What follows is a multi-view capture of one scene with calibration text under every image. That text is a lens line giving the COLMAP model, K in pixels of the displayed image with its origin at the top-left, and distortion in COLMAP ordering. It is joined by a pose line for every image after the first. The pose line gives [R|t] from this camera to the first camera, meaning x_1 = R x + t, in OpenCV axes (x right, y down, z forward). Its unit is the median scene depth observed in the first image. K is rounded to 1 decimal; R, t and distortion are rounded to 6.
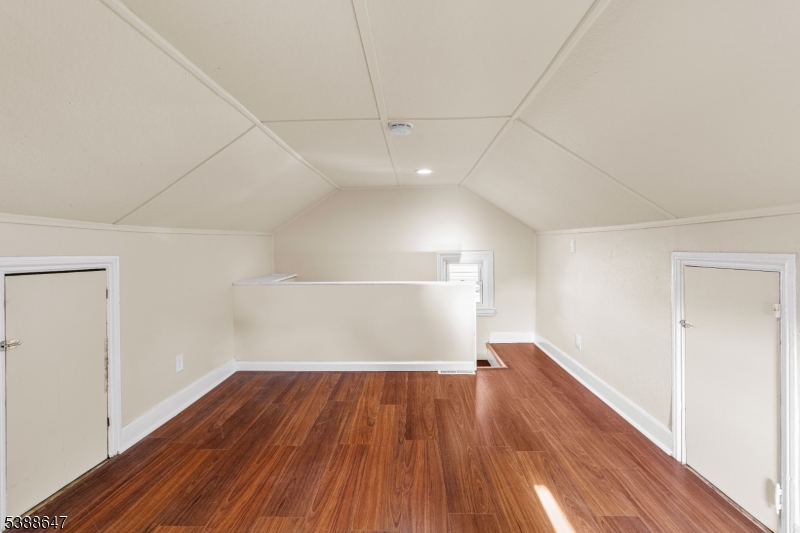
lens RADIAL K [[365.0, 0, 400.0], [0, 365.0, 266.5], [0, 0, 1]] dist [-0.000456, 0.000266]
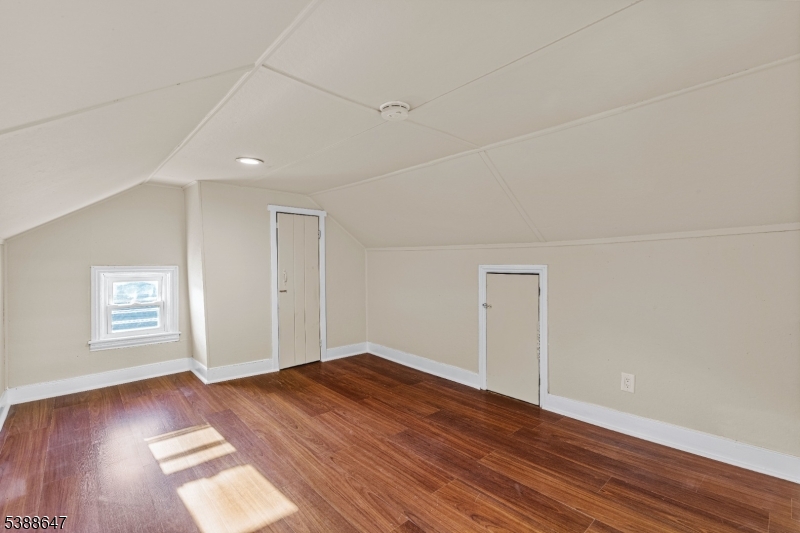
lens RADIAL K [[365.0, 0, 400.0], [0, 365.0, 266.5], [0, 0, 1]] dist [-0.000456, 0.000266]
pose [[-0.722158, 0.011127, -0.691639, 0.542703], [-0.020815, 0.999068, 0.037807, -0.060595], [0.691415, 0.041699, -0.721253, 1.538764]]
